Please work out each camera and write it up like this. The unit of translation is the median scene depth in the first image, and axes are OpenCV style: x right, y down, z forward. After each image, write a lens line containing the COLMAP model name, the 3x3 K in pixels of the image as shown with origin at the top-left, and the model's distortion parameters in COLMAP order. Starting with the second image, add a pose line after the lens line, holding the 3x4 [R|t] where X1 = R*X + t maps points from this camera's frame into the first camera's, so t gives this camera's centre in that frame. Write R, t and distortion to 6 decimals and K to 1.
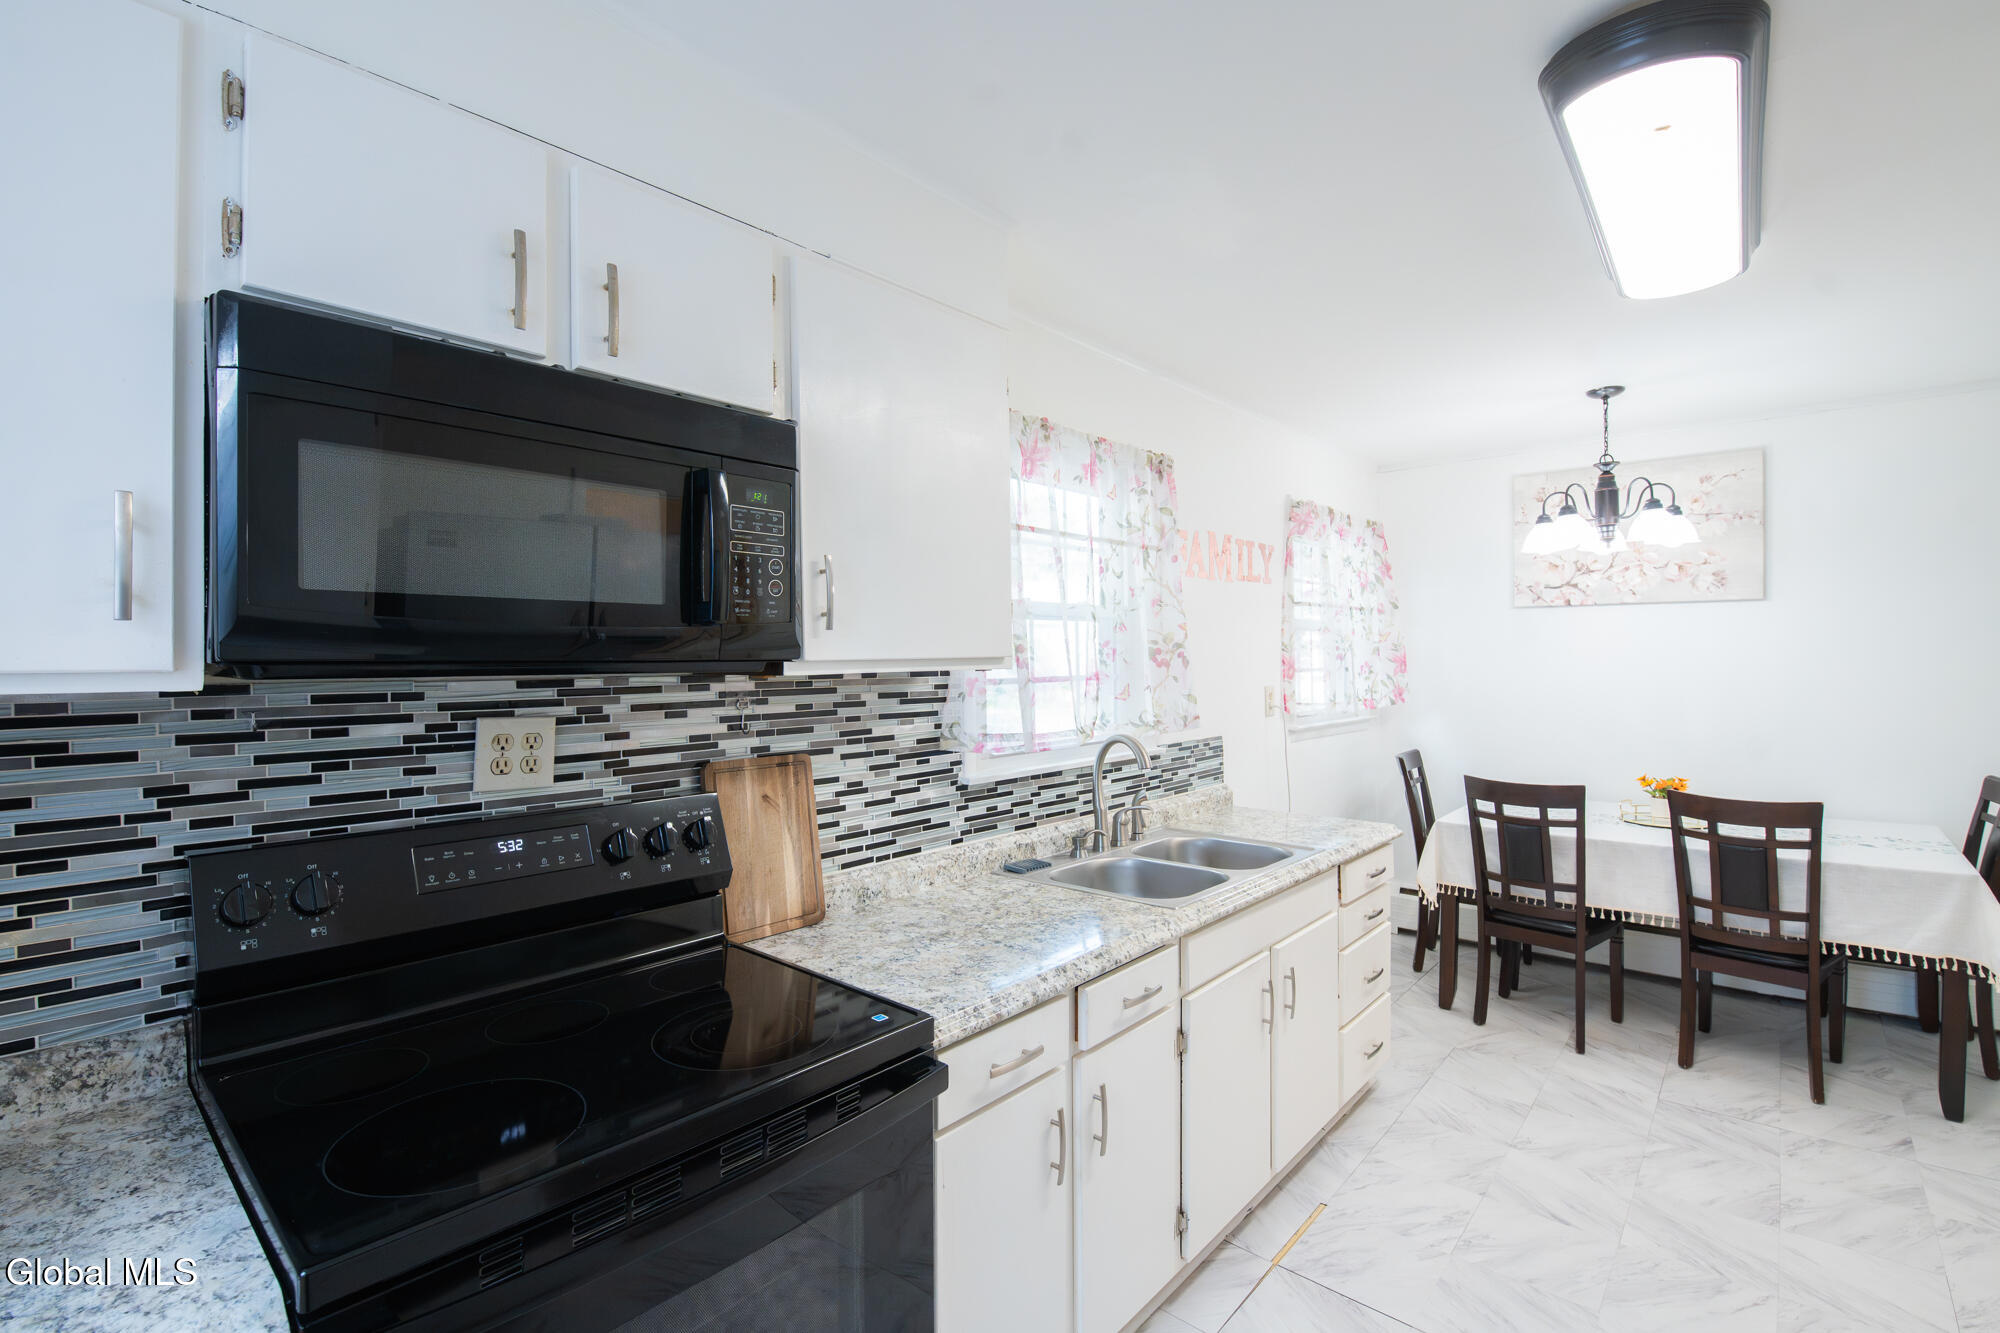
lens RADIAL K [[892.1, 0, 1014.1], [0, 892.1, 666.5], [0, 0, 1]] dist [-0.008745, -0.005156]
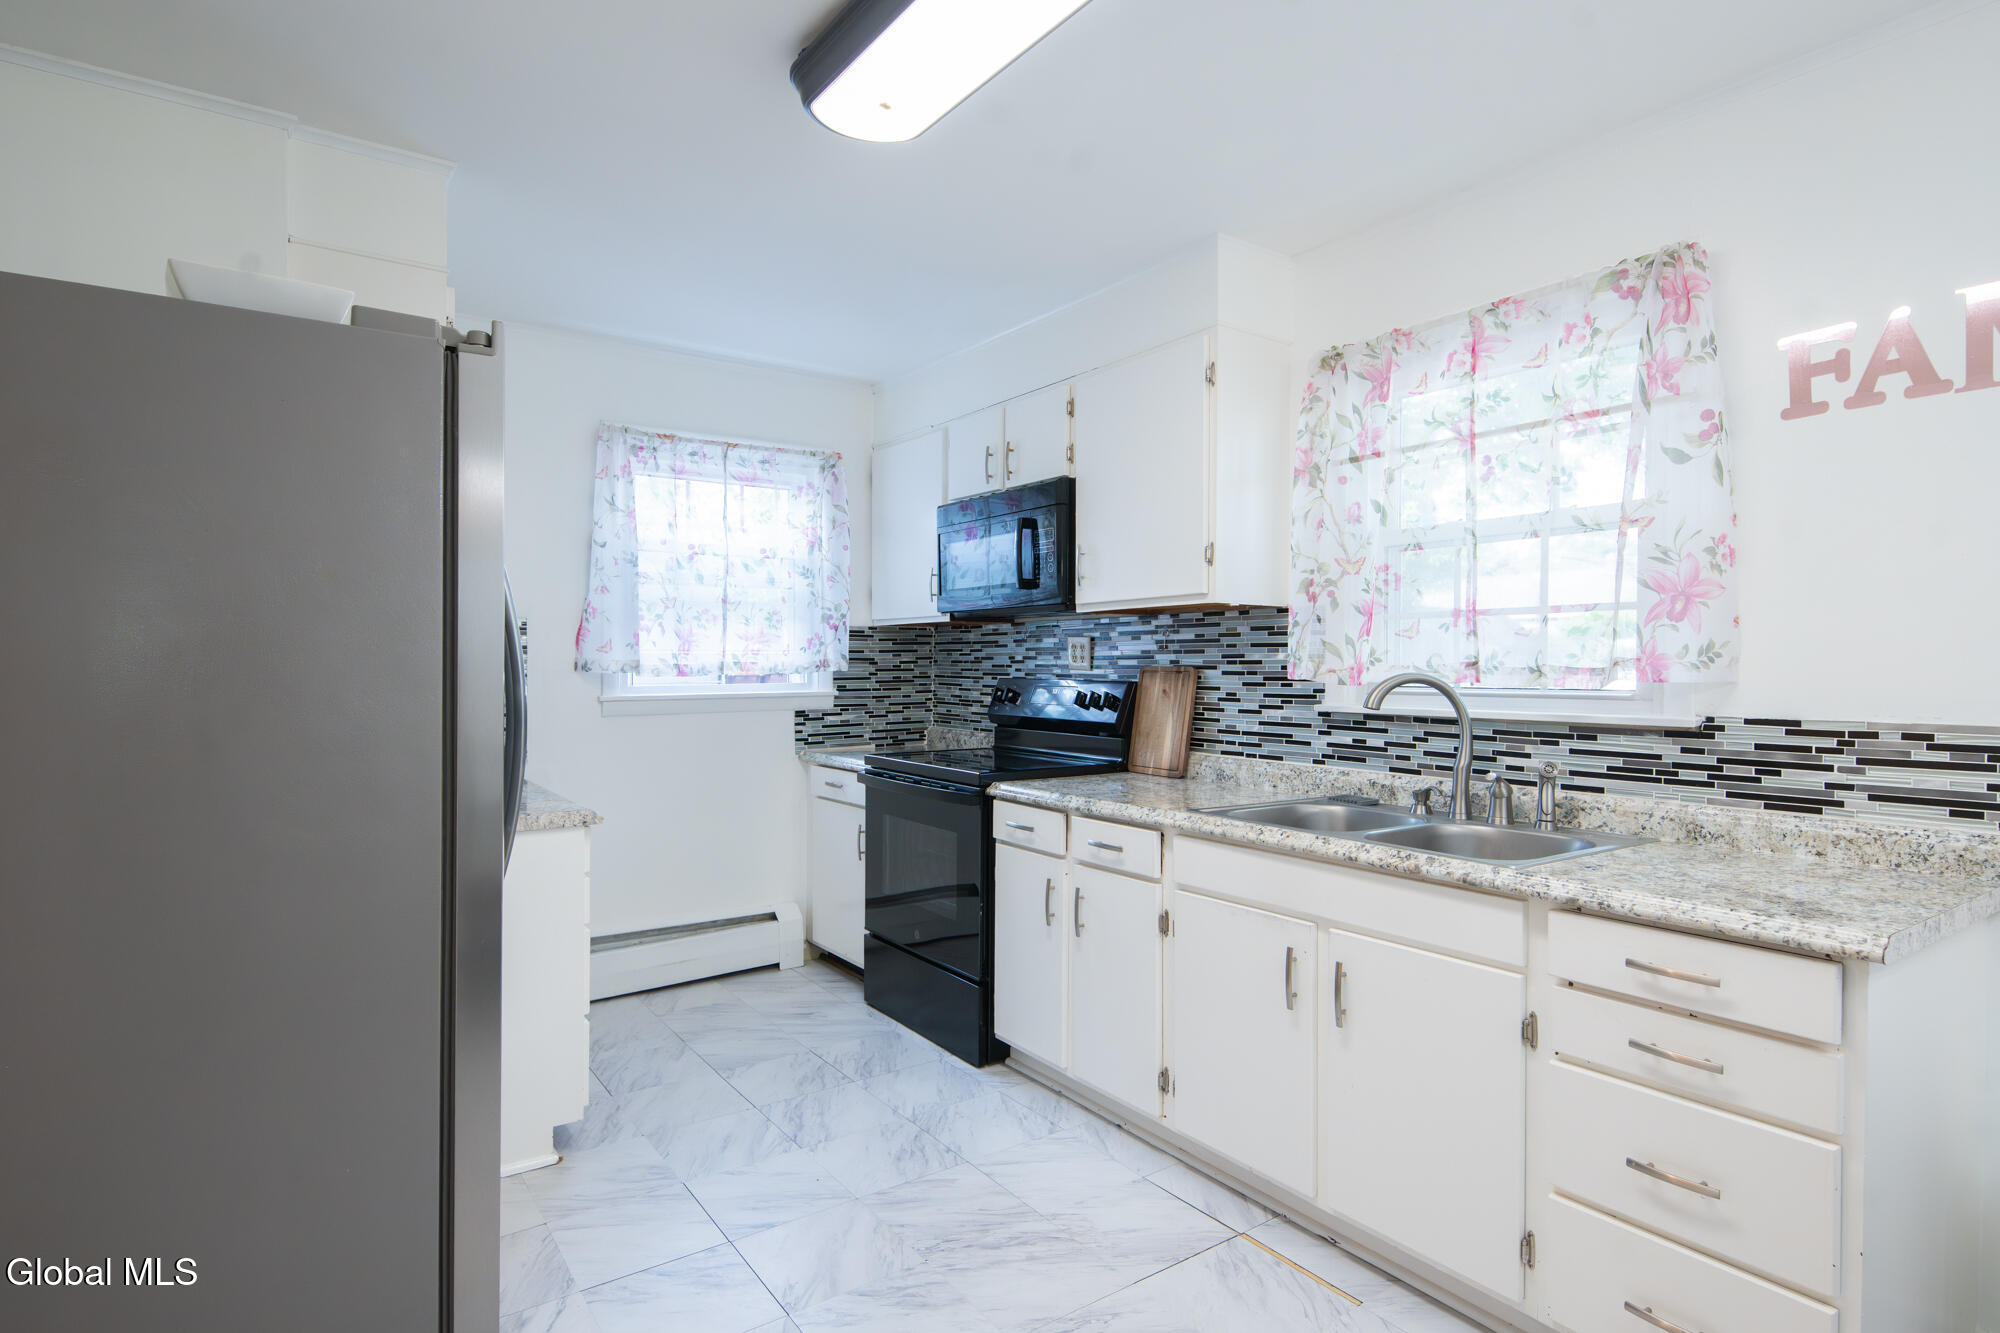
lens RADIAL K [[1077.9, 0, 1000.0], [0, 1077.9, 666.5], [0, 0, 1]] dist [0.000398, -0.000734]
pose [[-0.247862, 0.014133, -0.968692, 1.182697], [-0.001528, 0.999887, 0.014979, 0.052910], [0.968794, 0.005192, -0.247812, 0.849705]]
